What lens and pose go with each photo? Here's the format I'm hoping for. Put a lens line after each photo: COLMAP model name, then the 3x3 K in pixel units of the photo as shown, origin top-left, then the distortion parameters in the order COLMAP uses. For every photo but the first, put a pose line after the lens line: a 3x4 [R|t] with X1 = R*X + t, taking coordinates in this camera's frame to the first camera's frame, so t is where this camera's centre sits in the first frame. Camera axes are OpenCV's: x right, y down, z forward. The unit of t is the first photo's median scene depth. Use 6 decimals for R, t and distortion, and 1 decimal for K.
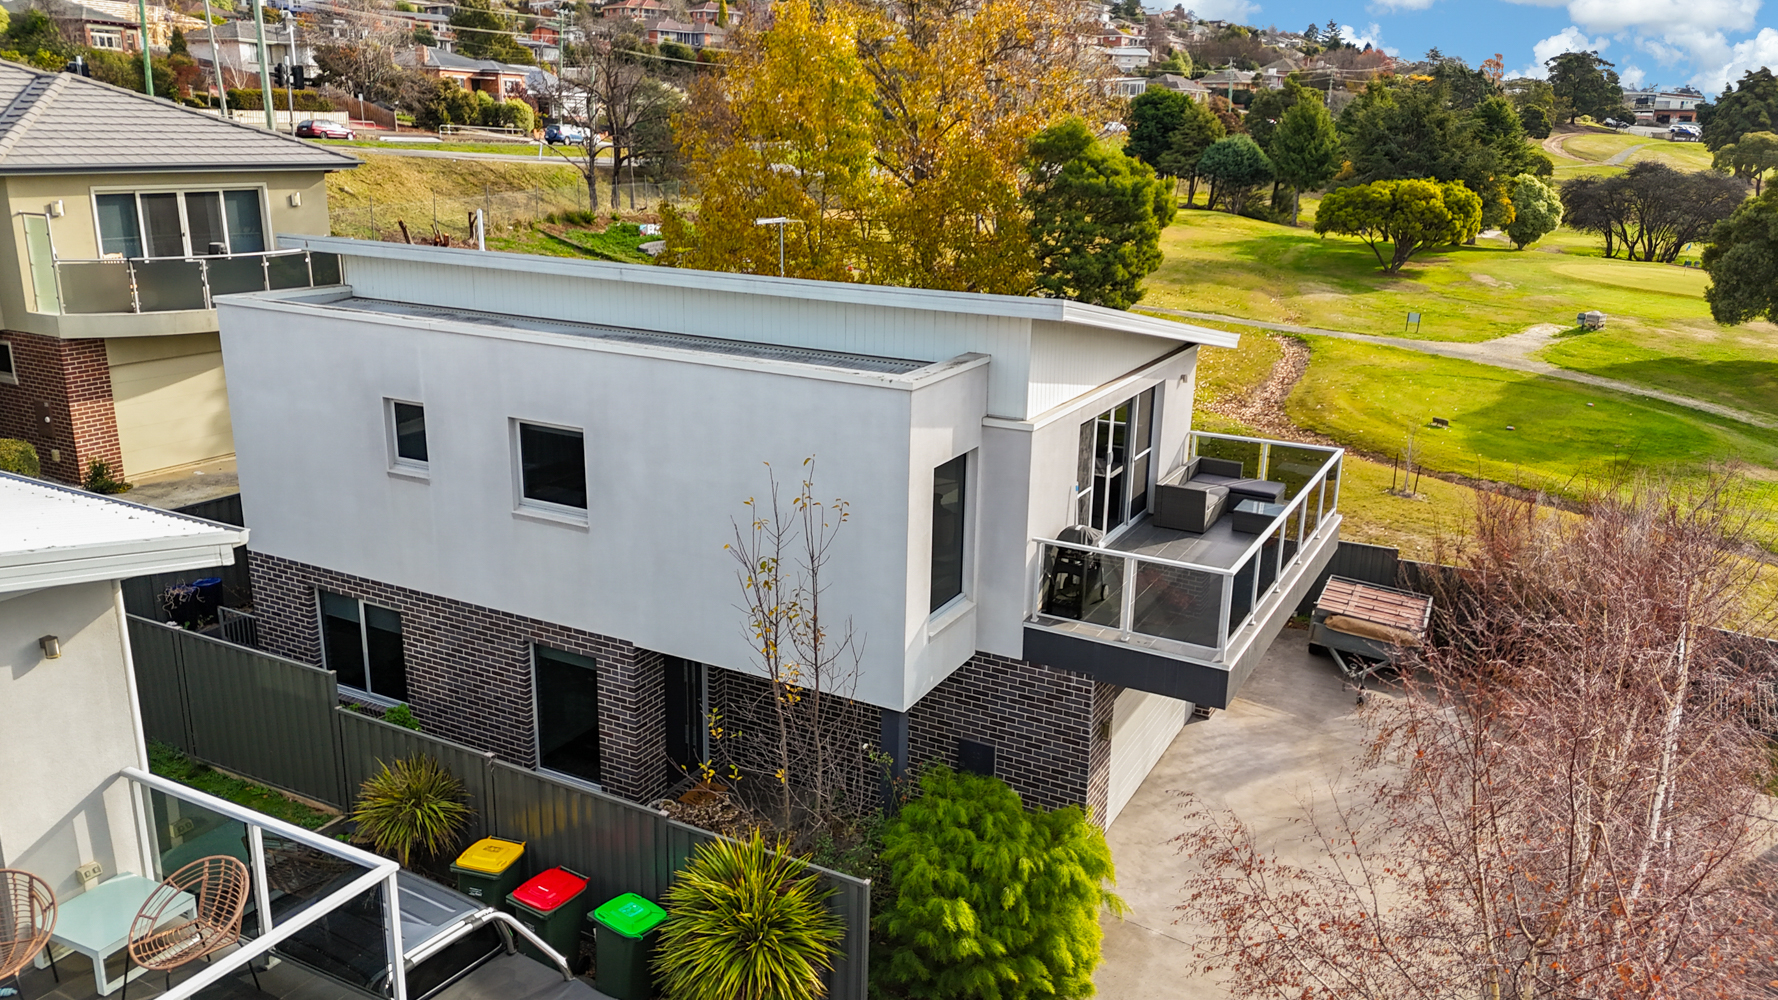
lens RADIAL K [[1311.1, 0, 889.0], [0, 1311.1, 500.0], [0, 0, 1]] dist [0.057607, -0.001449]
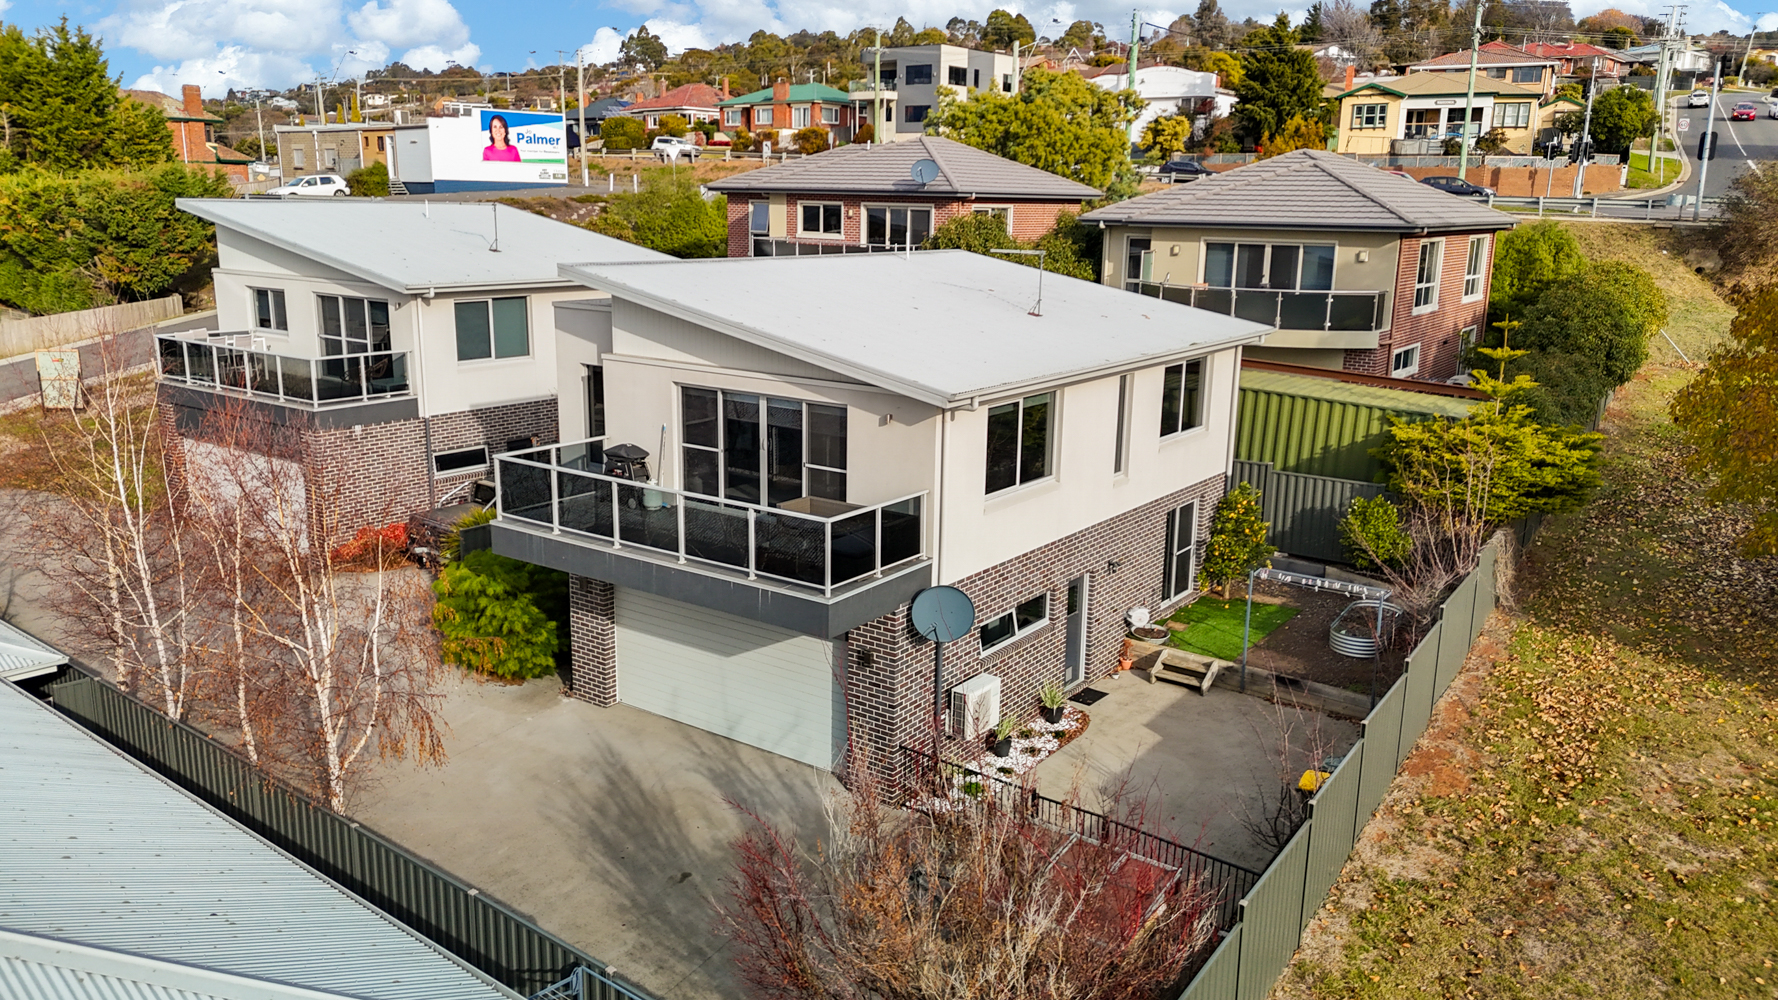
lens RADIAL K [[1311.1, 0, 889.0], [0, 1311.1, 500.0], [0, 0, 1]] dist [0.057607, -0.001449]
pose [[-0.094487, 0.192234, -0.976790, 0.822579], [-0.306121, 0.928030, 0.212250, -0.159227], [0.947292, 0.319071, -0.028840, 0.767041]]
